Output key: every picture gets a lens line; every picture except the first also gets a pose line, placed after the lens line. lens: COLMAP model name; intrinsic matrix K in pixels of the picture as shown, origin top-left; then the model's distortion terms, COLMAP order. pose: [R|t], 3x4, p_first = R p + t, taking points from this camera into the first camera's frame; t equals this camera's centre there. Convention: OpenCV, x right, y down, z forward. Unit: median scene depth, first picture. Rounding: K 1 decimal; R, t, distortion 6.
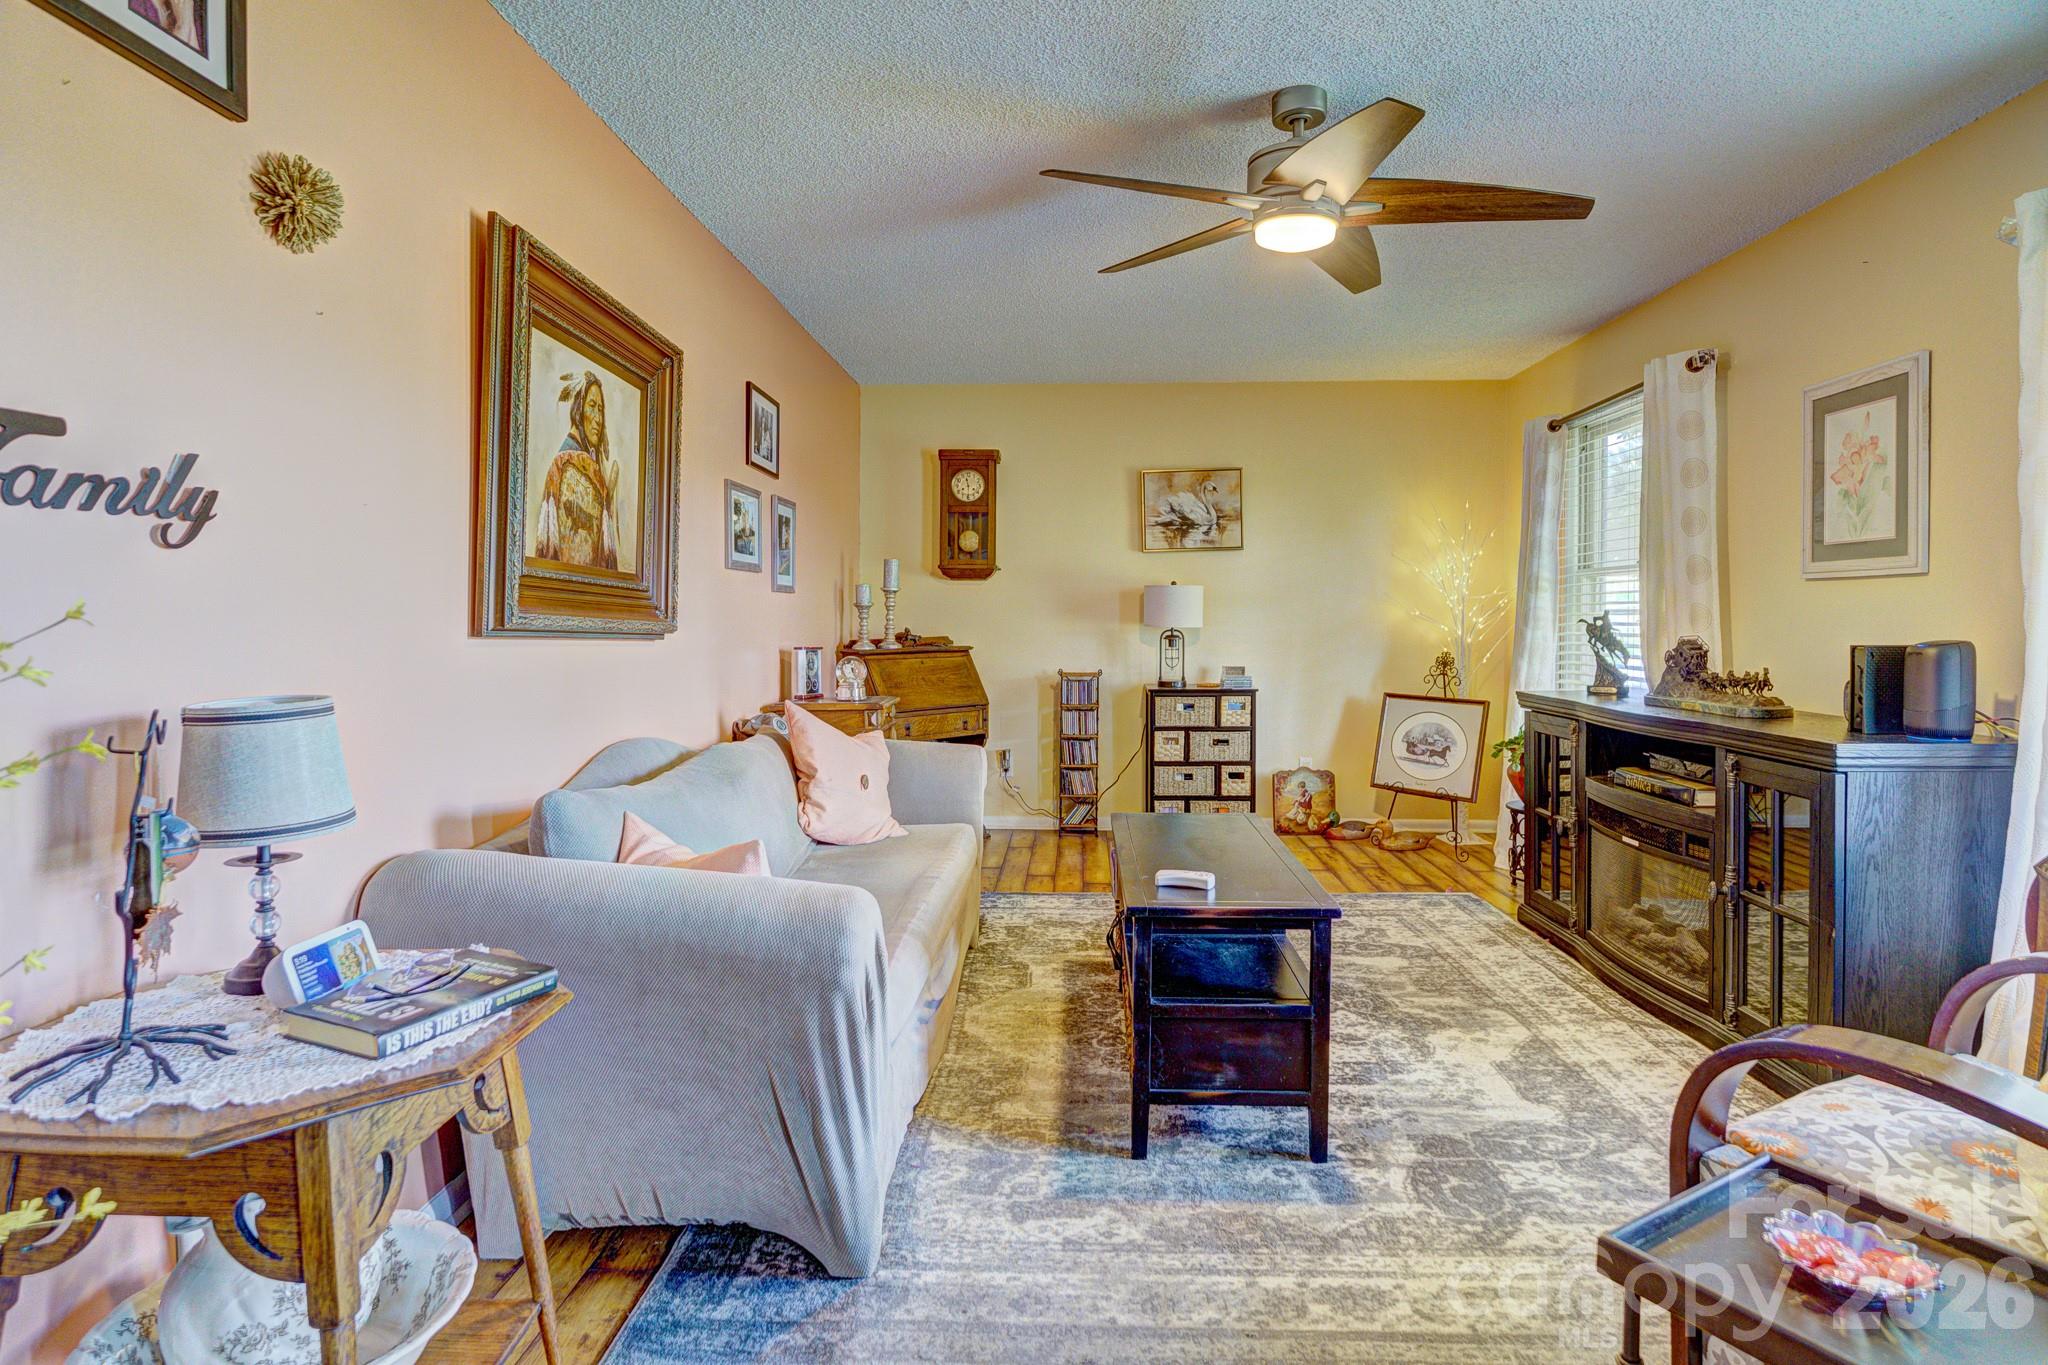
lens RADIAL K [[1076.6, 0, 1023.8], [0, 1076.6, 636.5], [0, 0, 1]] dist [-0.003012, -0.001189]
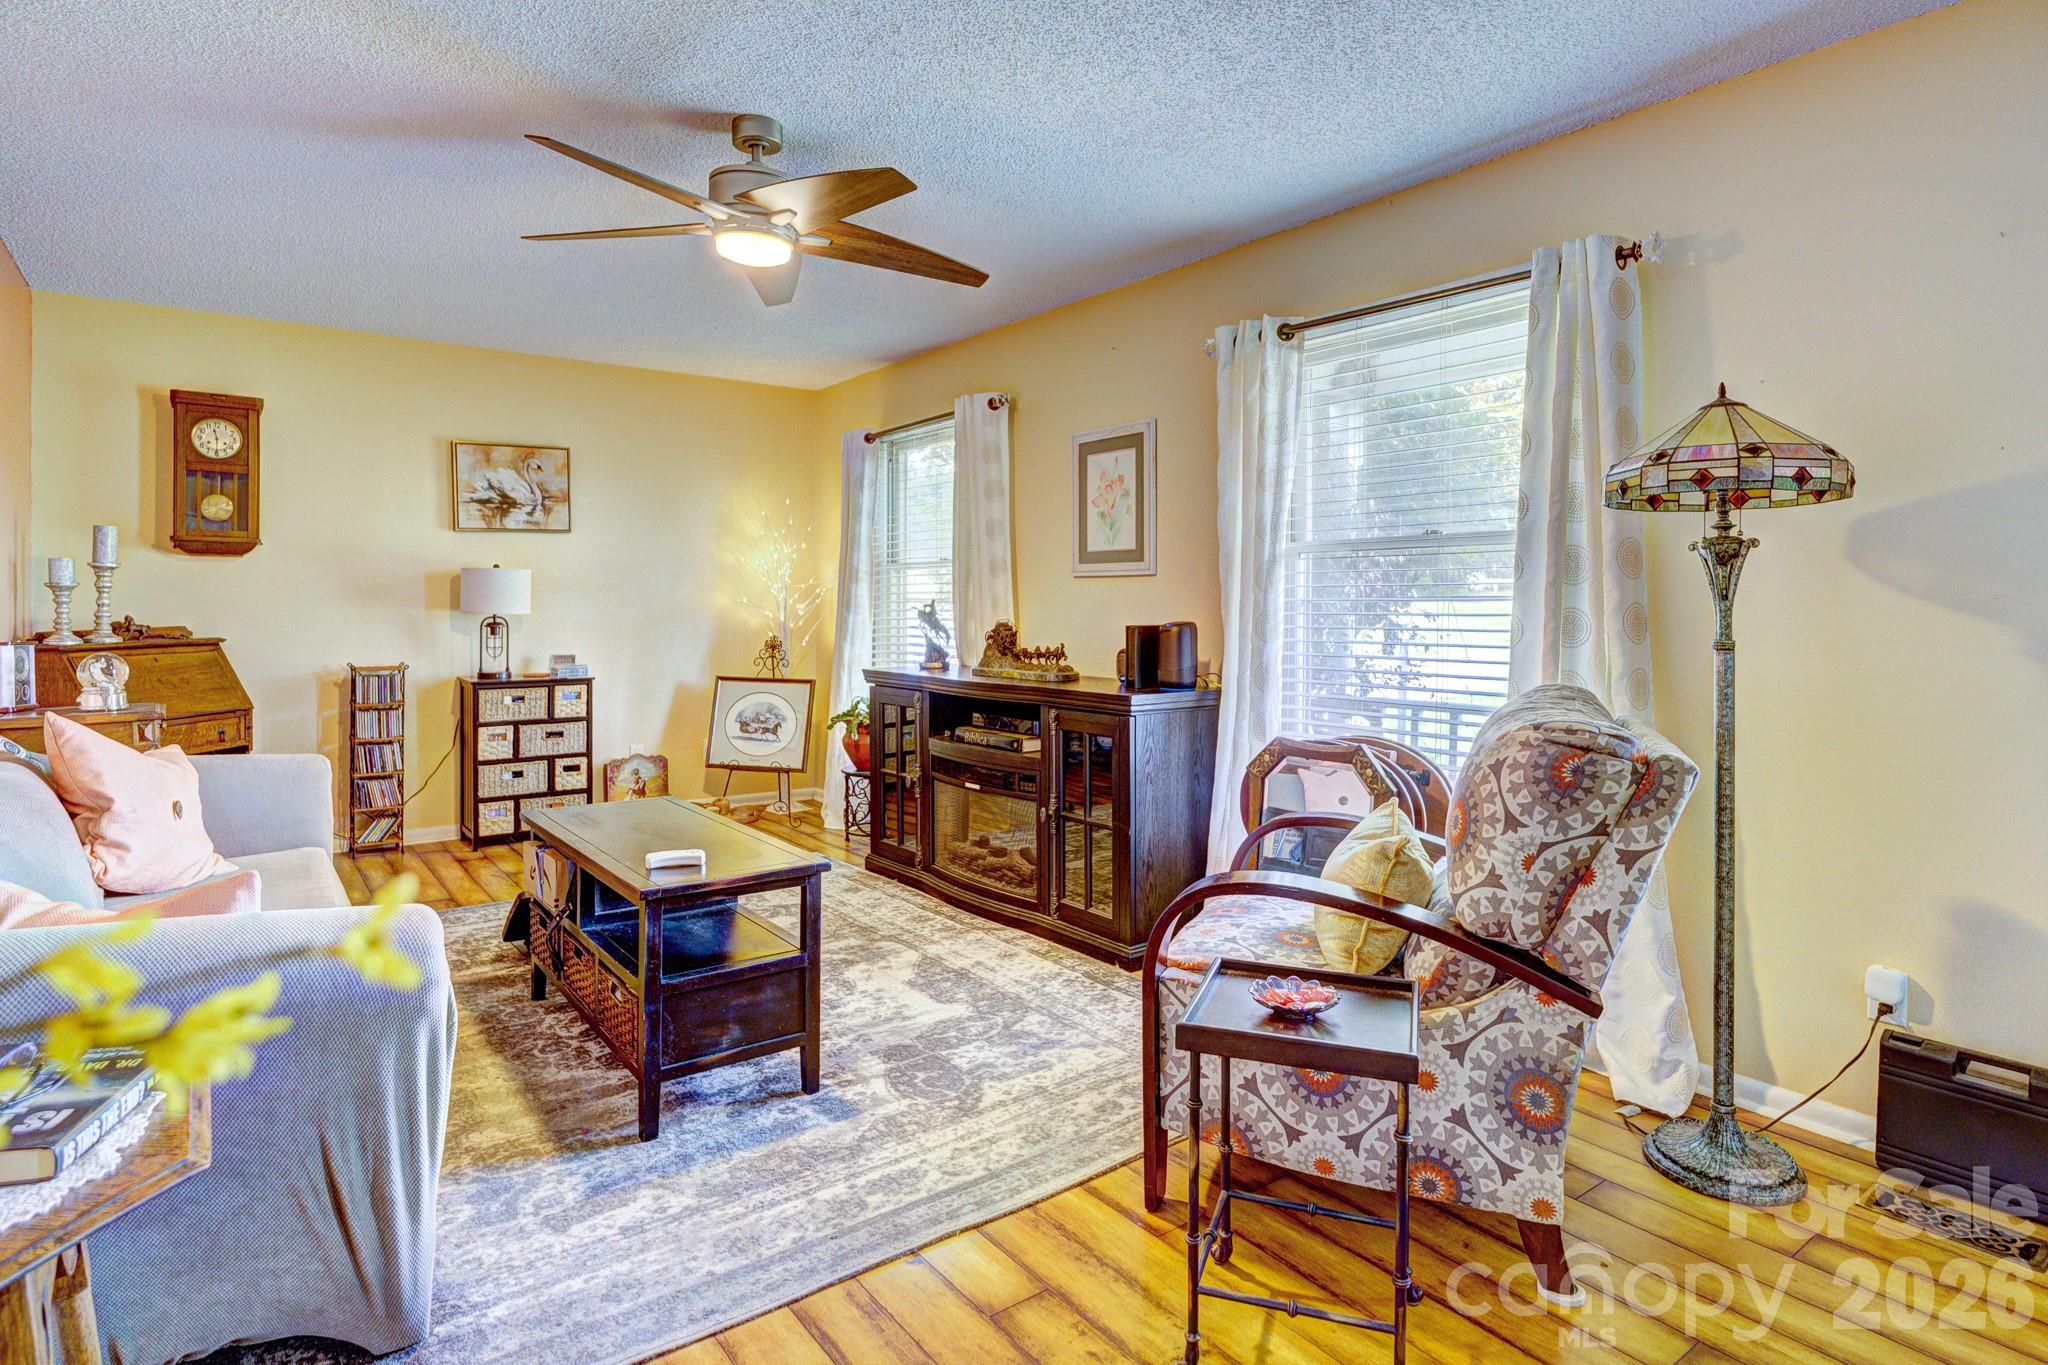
lens RADIAL K [[1080.1, 0, 1023.5], [0, 1080.1, 612.2], [0, 0, 1]] dist [-0.000115, -0.000121]
pose [[0.782397, -0.001359, 0.622779, -0.155700], [0.007524, 0.999945, -0.007271, 0.000096], [-0.622735, 0.010375, 0.782364, -0.010742]]
